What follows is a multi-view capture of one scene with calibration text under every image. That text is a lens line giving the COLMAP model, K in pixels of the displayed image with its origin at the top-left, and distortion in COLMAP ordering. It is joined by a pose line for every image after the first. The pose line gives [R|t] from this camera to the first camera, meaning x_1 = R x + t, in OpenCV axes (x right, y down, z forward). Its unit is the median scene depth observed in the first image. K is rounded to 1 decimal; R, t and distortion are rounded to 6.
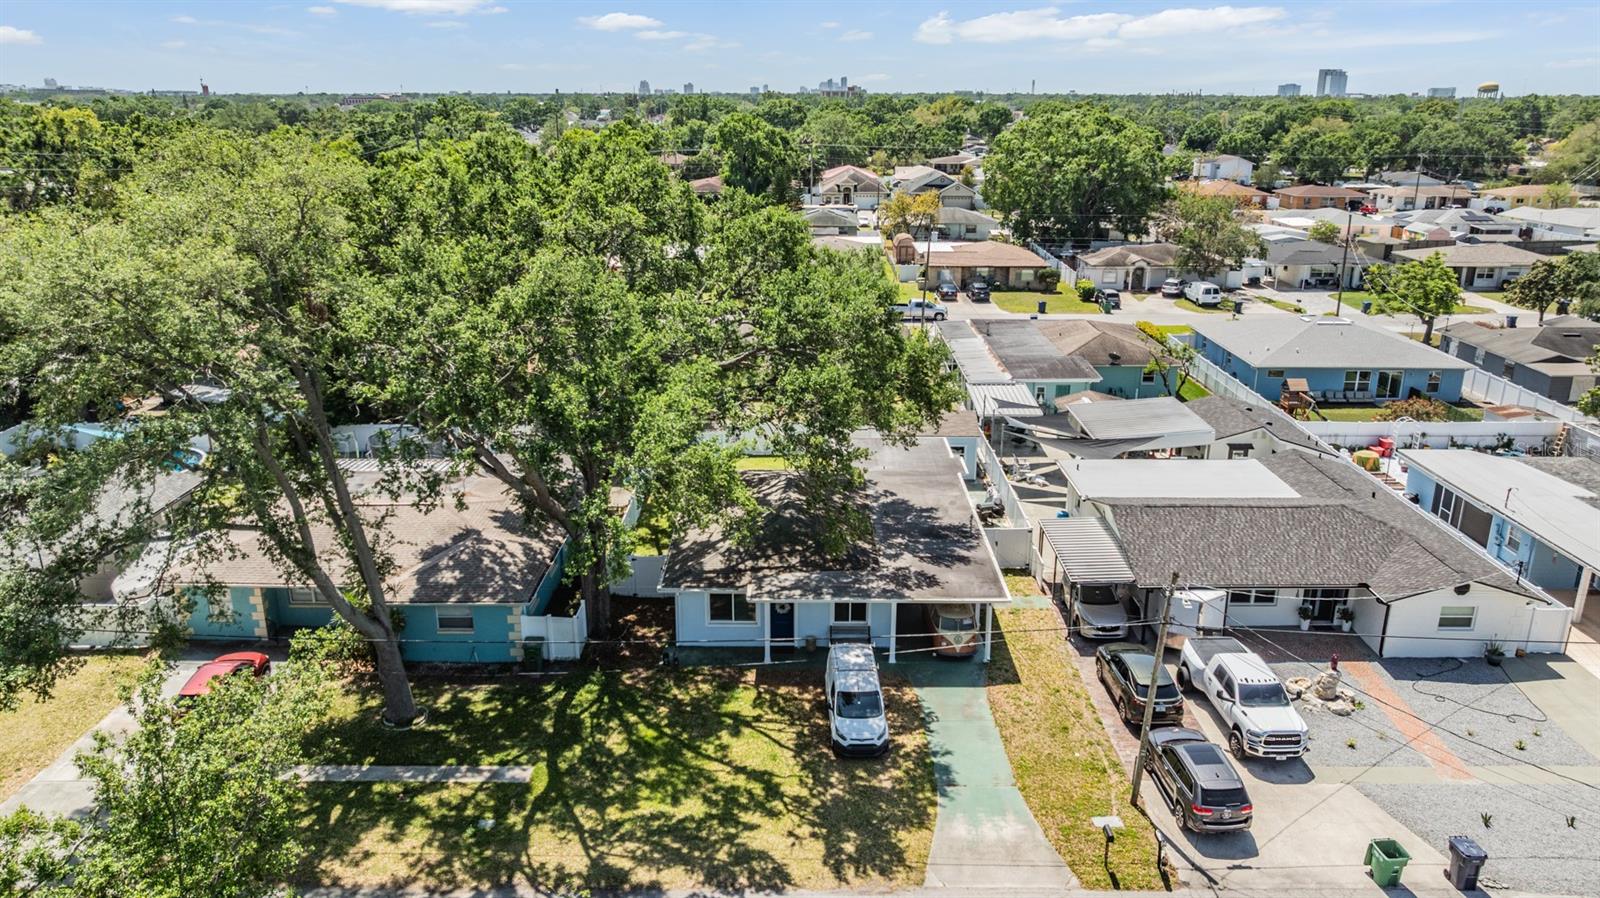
lens RADIAL K [[1094.2, 0, 803.8], [0, 1094.2, 448.0], [0, 0, 1]] dist [-0.038383, 0.046293]
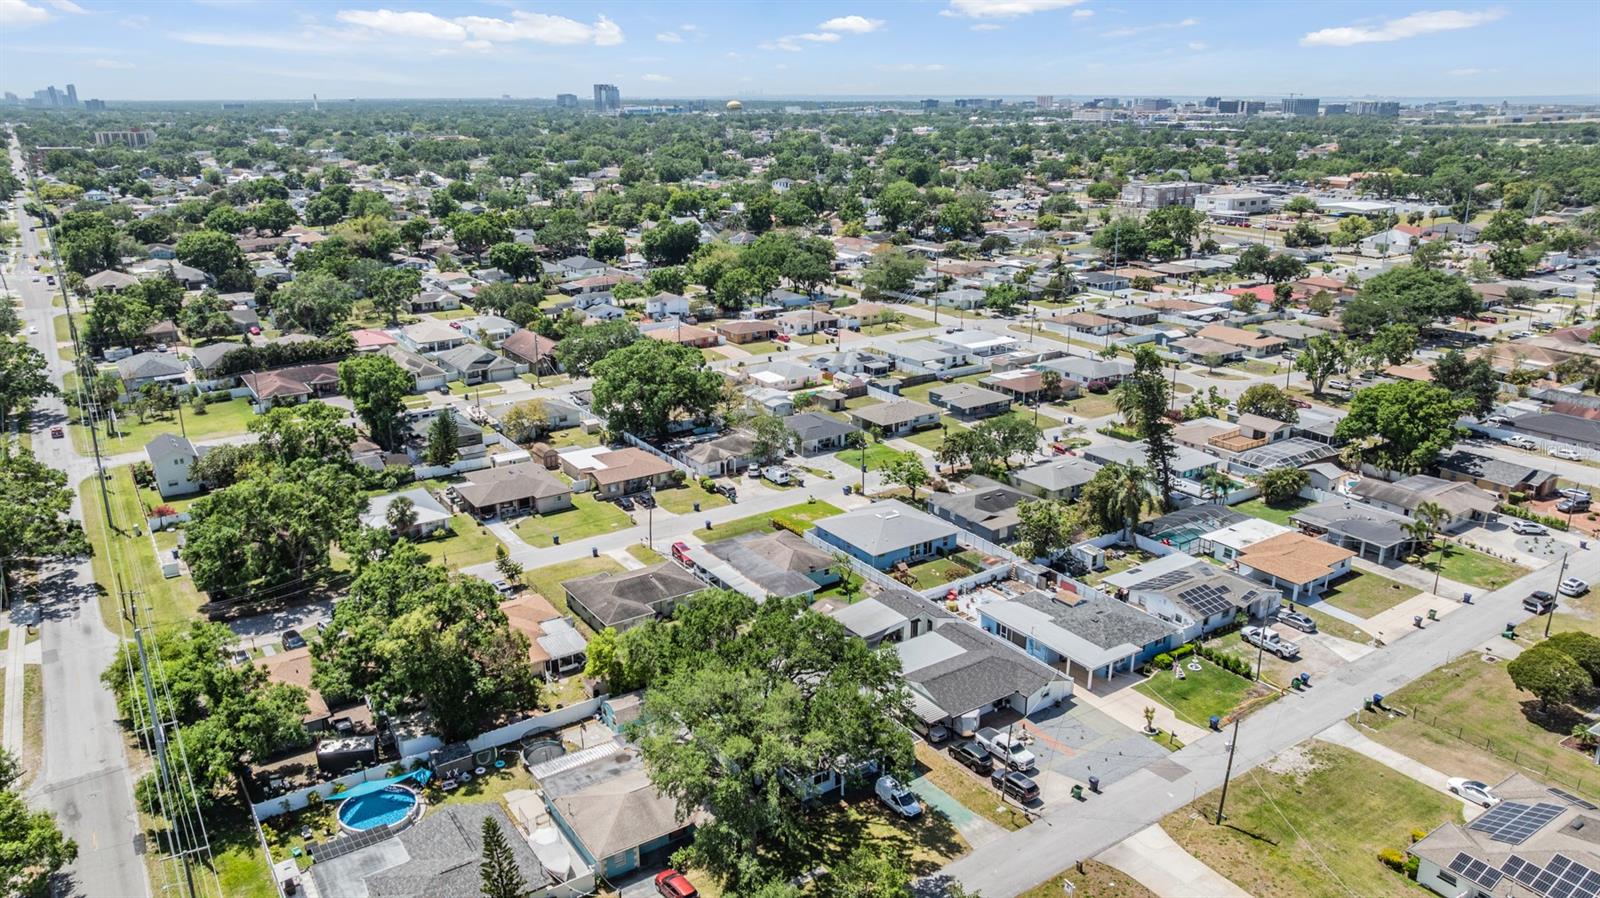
lens RADIAL K [[1091.5, 0, 791.9], [0, 1091.5, 448.3], [0, 0, 1]] dist [-0.011757, -0.003513]
pose [[0.827277, -0.170537, 0.535285, -1.242833], [0.175239, 0.983607, 0.042537, -0.656034], [-0.533764, 0.058613, 0.843600, -0.973338]]
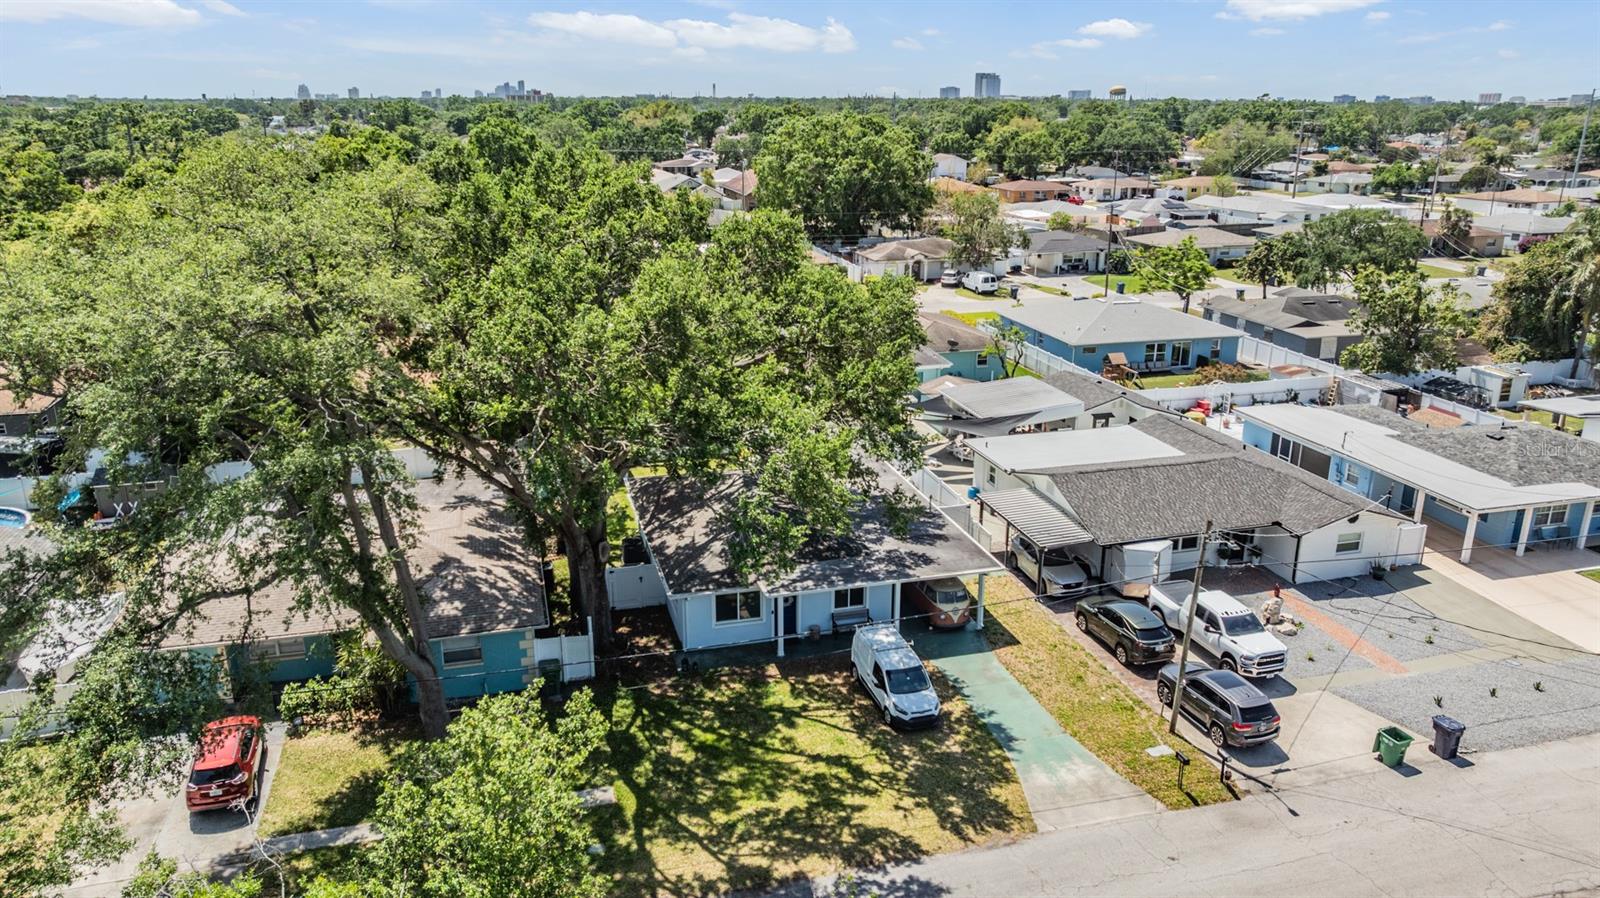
lens RADIAL K [[1091.5, 0, 791.9], [0, 1091.5, 448.3], [0, 0, 1]] dist [-0.011757, -0.003513]
pose [[0.965029, -0.080417, 0.249504, -0.257869], [0.081076, 0.996679, 0.007653, -0.003648], [-0.249291, 0.012844, 0.968343, 0.007239]]
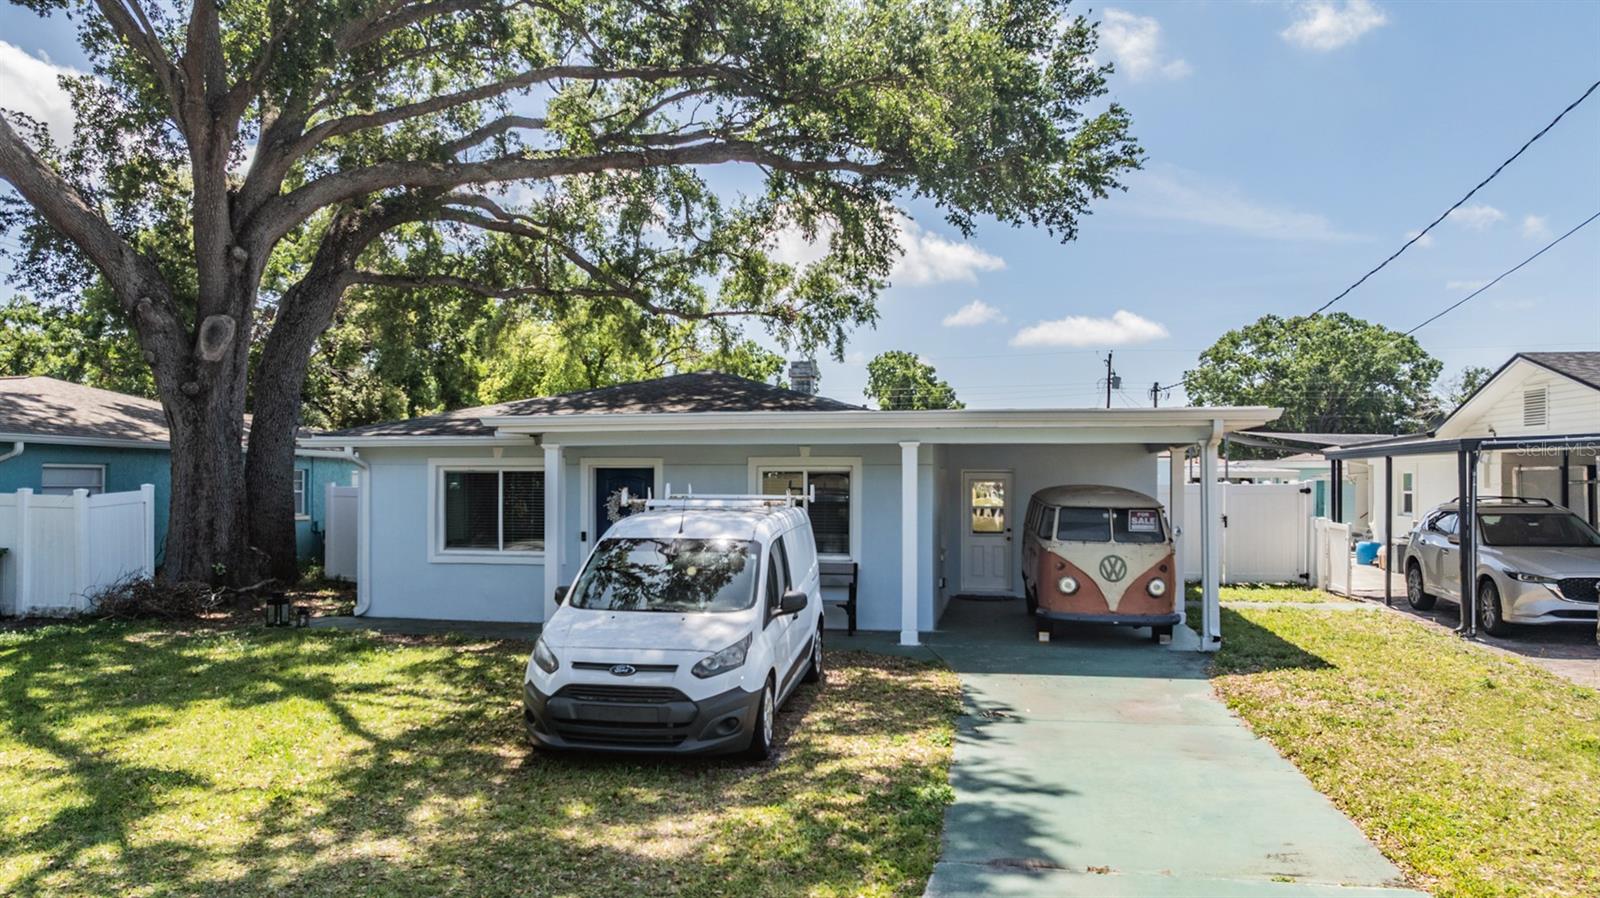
lens RADIAL K [[1108.3, 0, 800.6], [0, 1108.3, 469.2], [0, 0, 1]] dist [-0.009088, -0.001642]
pose [[0.983293, 0.002412, -0.182011, 0.106958], [-0.059329, 0.949557, -0.307930, 0.245970], [0.172087, 0.313584, 0.933837, 0.651667]]
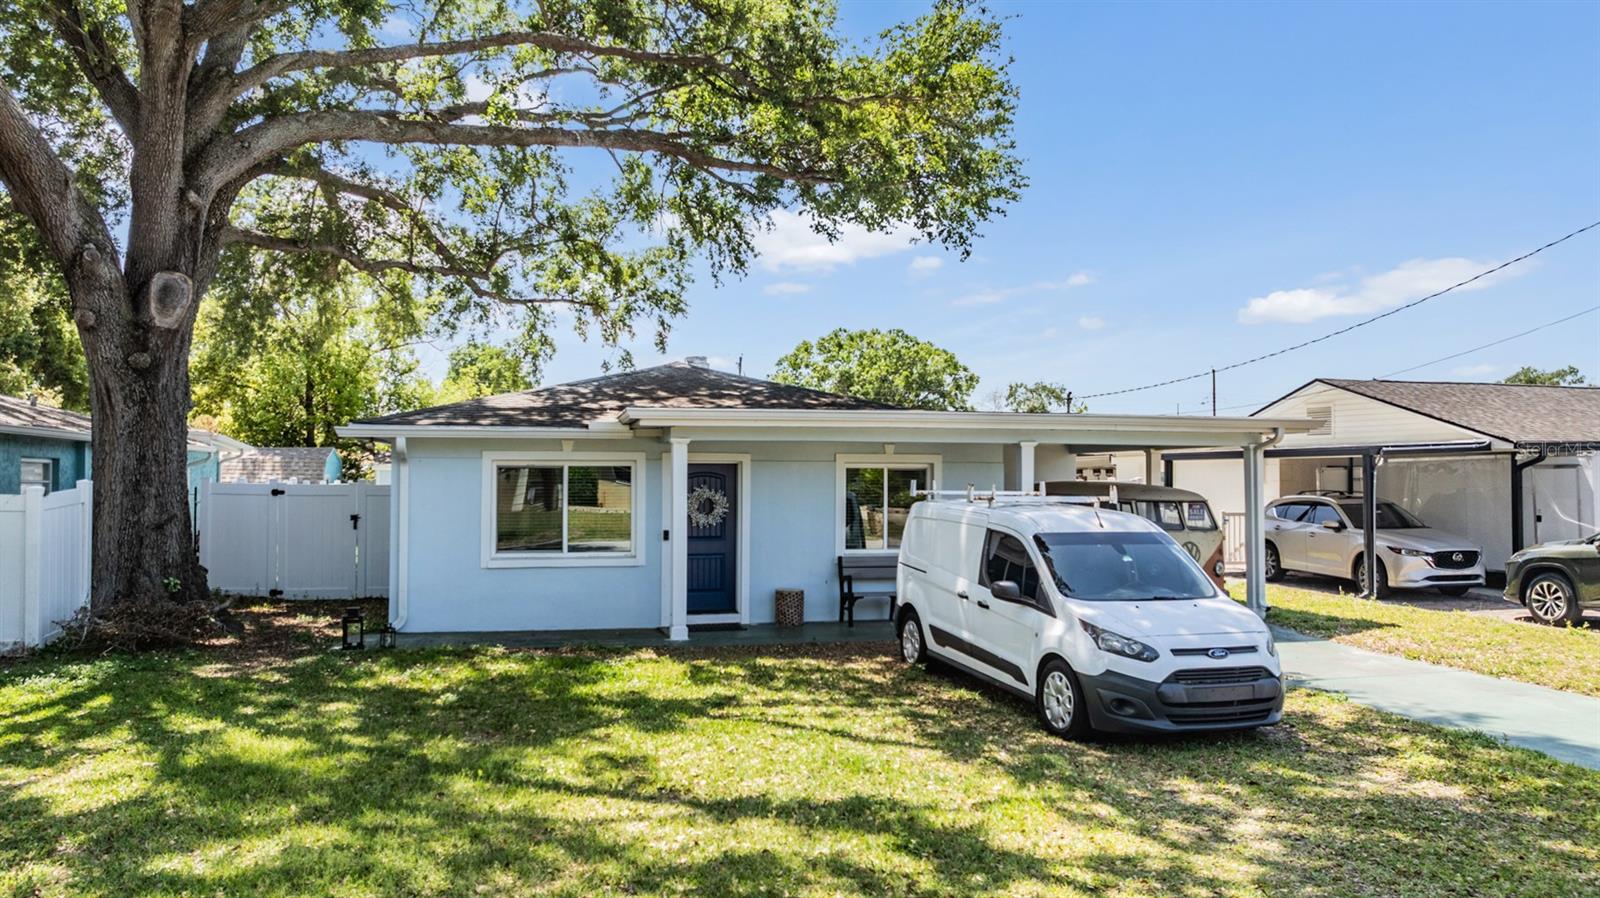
lens RADIAL K [[1106.6, 0, 773.9], [0, 1106.6, 448.1], [0, 0, 1]] dist [-0.028895, -0.000954]
pose [[0.974061, 0.012316, 0.225952, -0.081149], [0.062754, 0.944651, -0.322019, 0.246467], [-0.217412, 0.327845, 0.919375, 0.653109]]
